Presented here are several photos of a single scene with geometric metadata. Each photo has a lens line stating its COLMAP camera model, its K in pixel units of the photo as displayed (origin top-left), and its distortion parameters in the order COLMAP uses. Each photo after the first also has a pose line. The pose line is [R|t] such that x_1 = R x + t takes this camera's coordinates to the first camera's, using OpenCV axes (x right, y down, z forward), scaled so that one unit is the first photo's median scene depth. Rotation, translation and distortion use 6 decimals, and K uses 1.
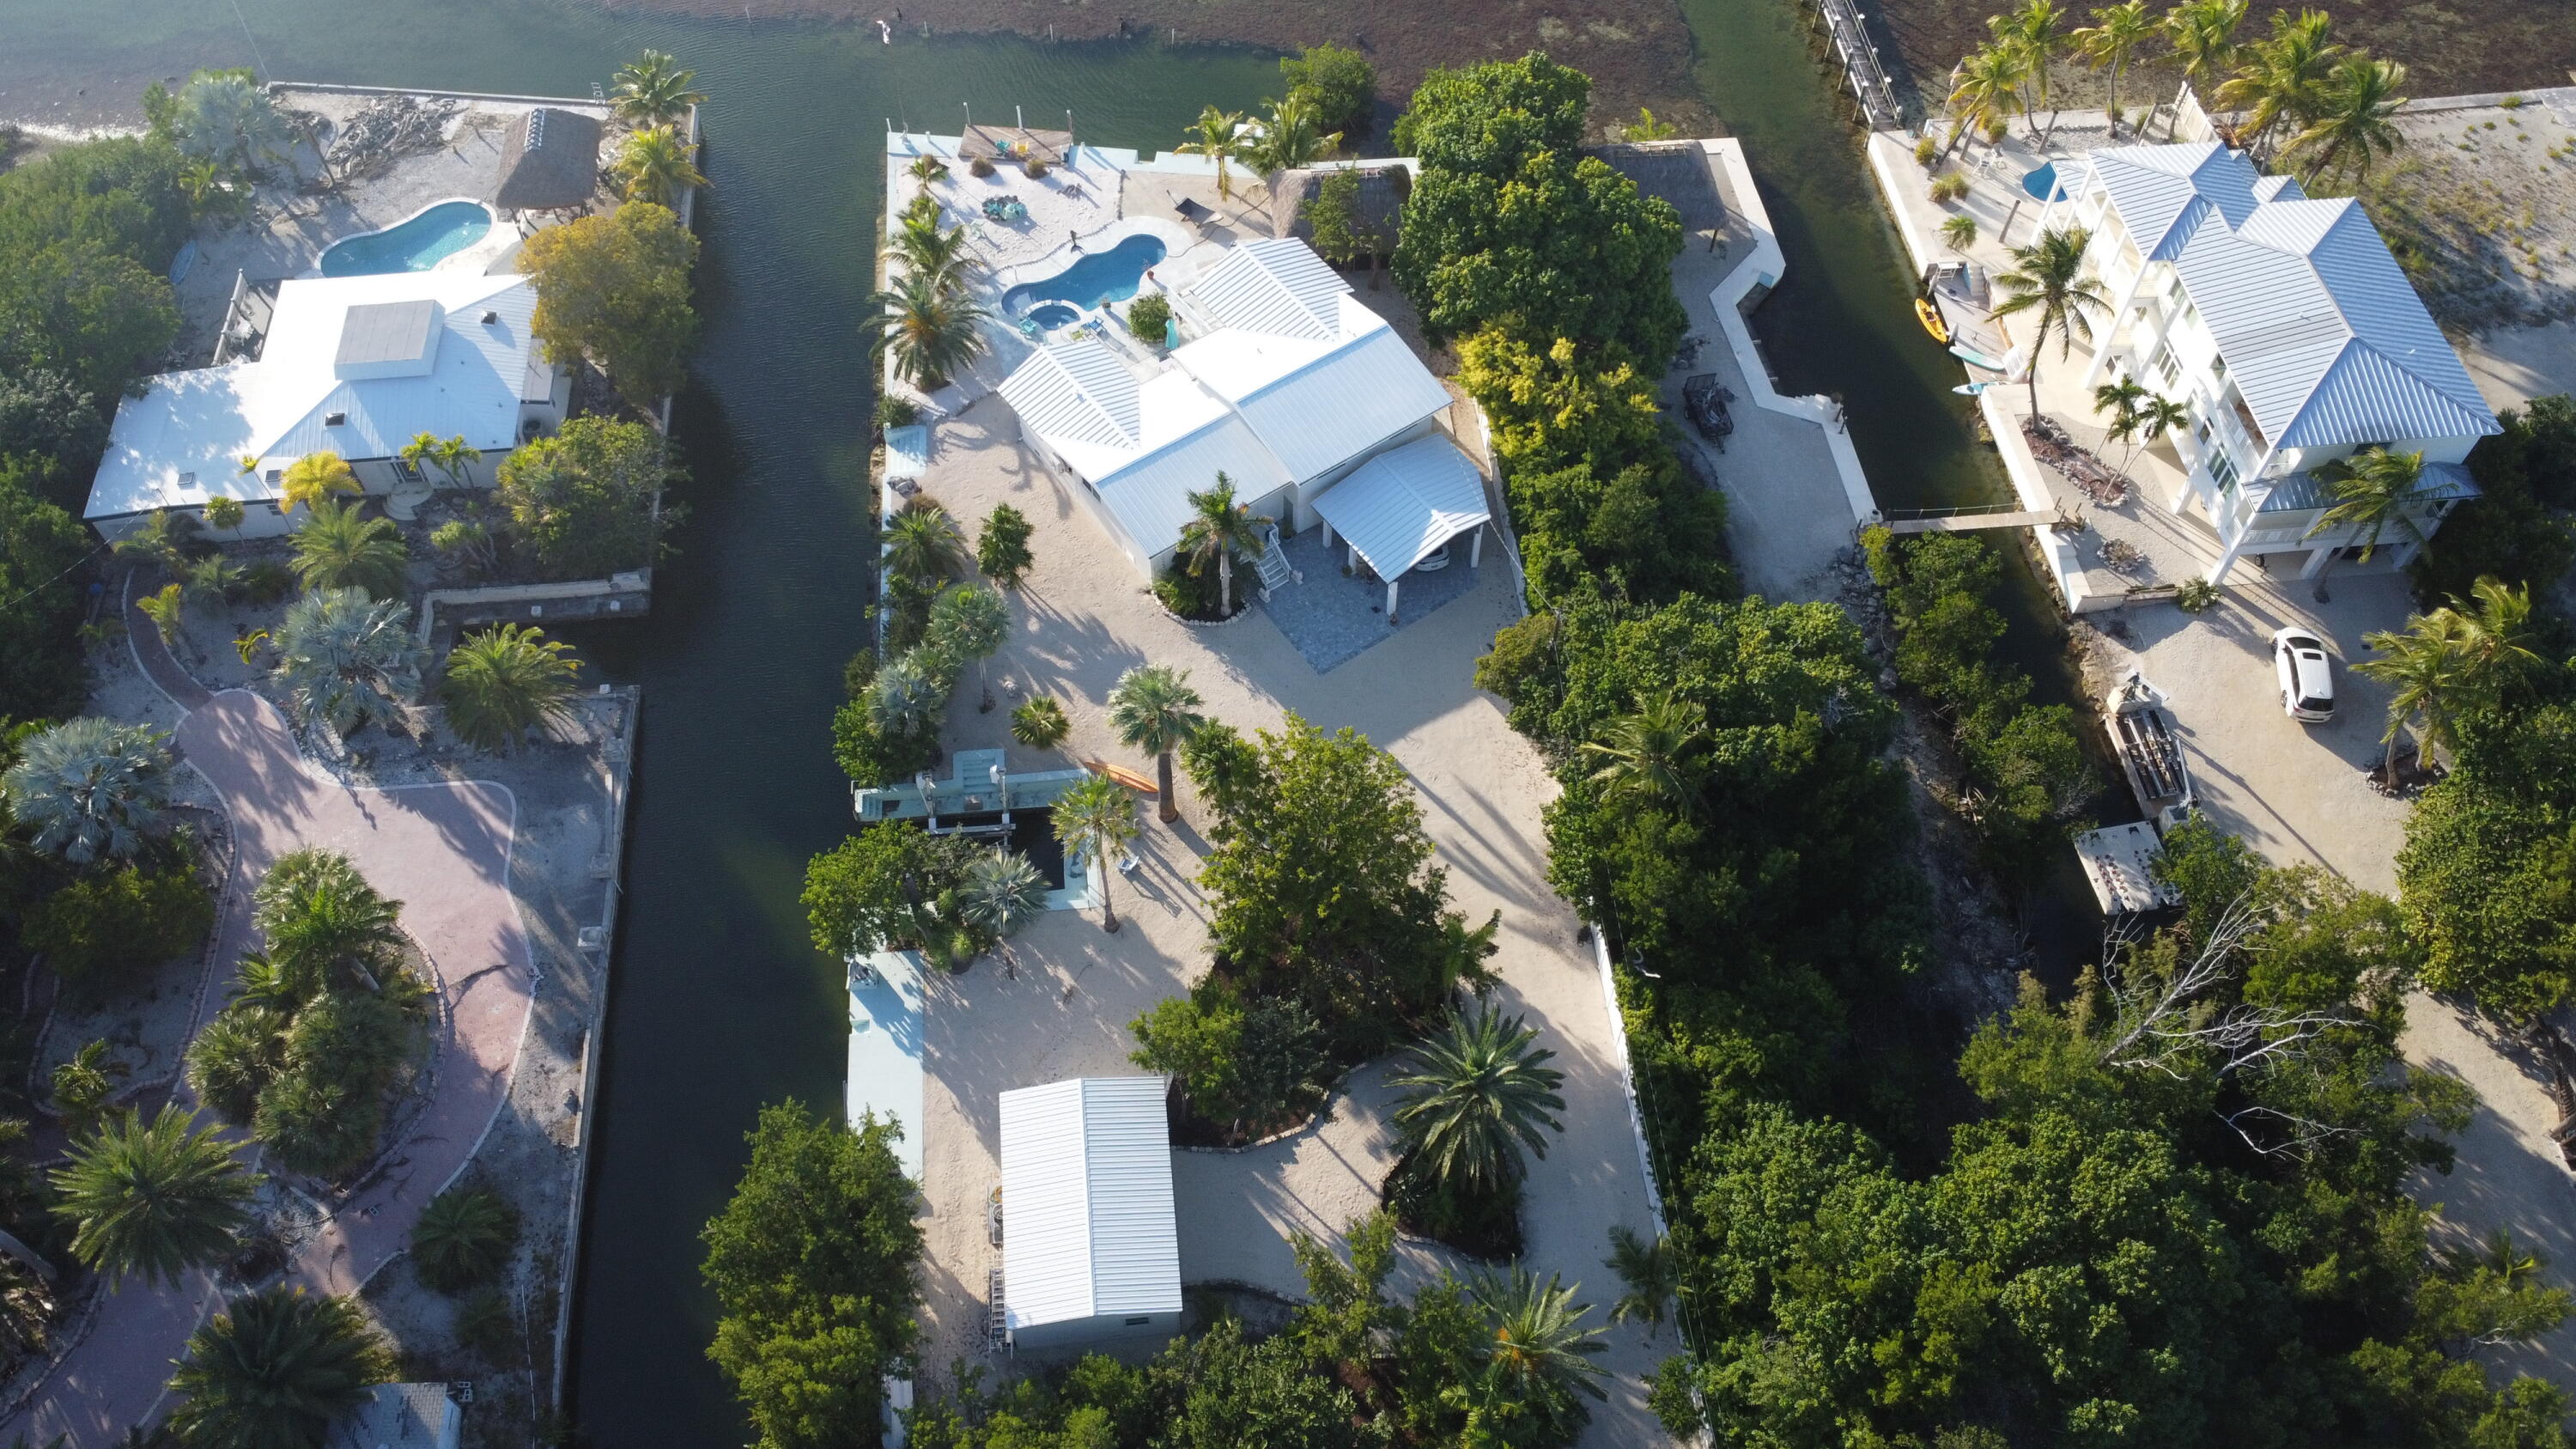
lens RADIAL K [[1932.2, 0, 1288.0], [0, 1932.2, 724.5], [0, 0, 1]] dist [0.003233, -0.005970]
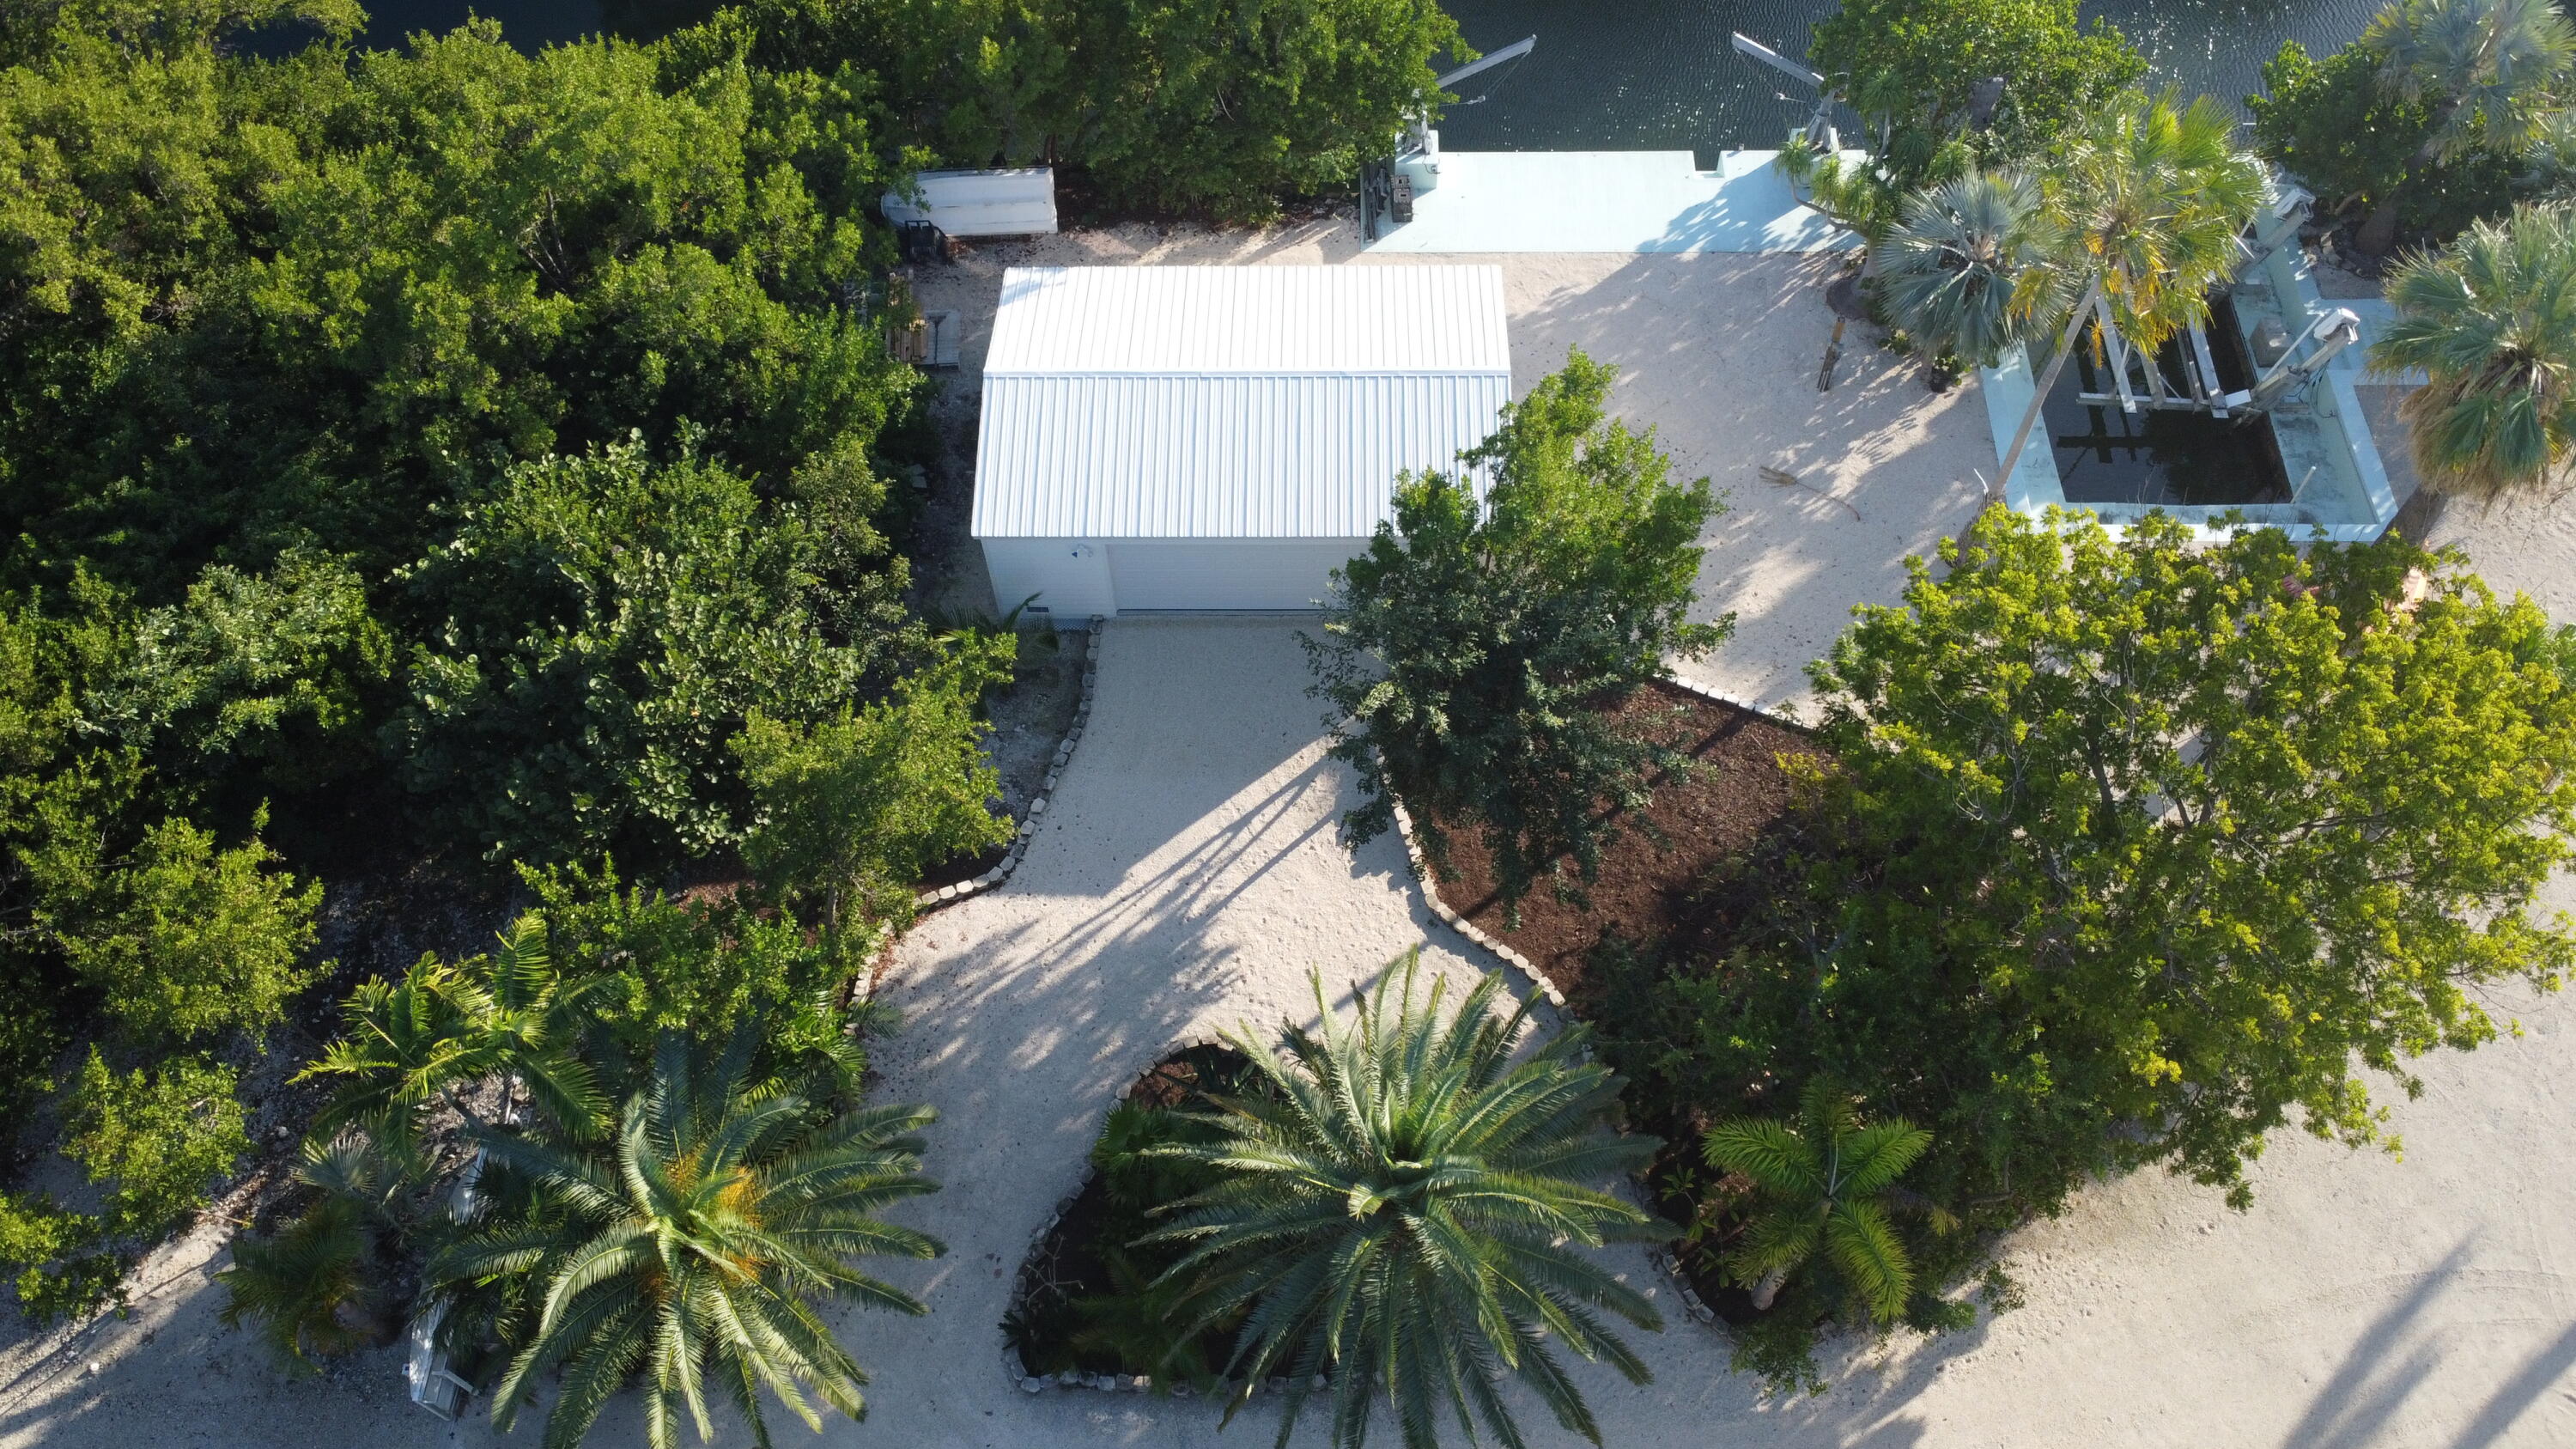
lens RADIAL K [[1881.5, 0, 1288.0], [0, 1881.5, 724.5], [0, 0, 1]] dist [-0.001541, -0.000266]
pose [[-0.124339, 0.820625, -0.557776, 0.178103], [-0.792267, 0.256323, 0.553726, 0.001287], [0.597372, 0.510757, 0.618283, 0.614026]]
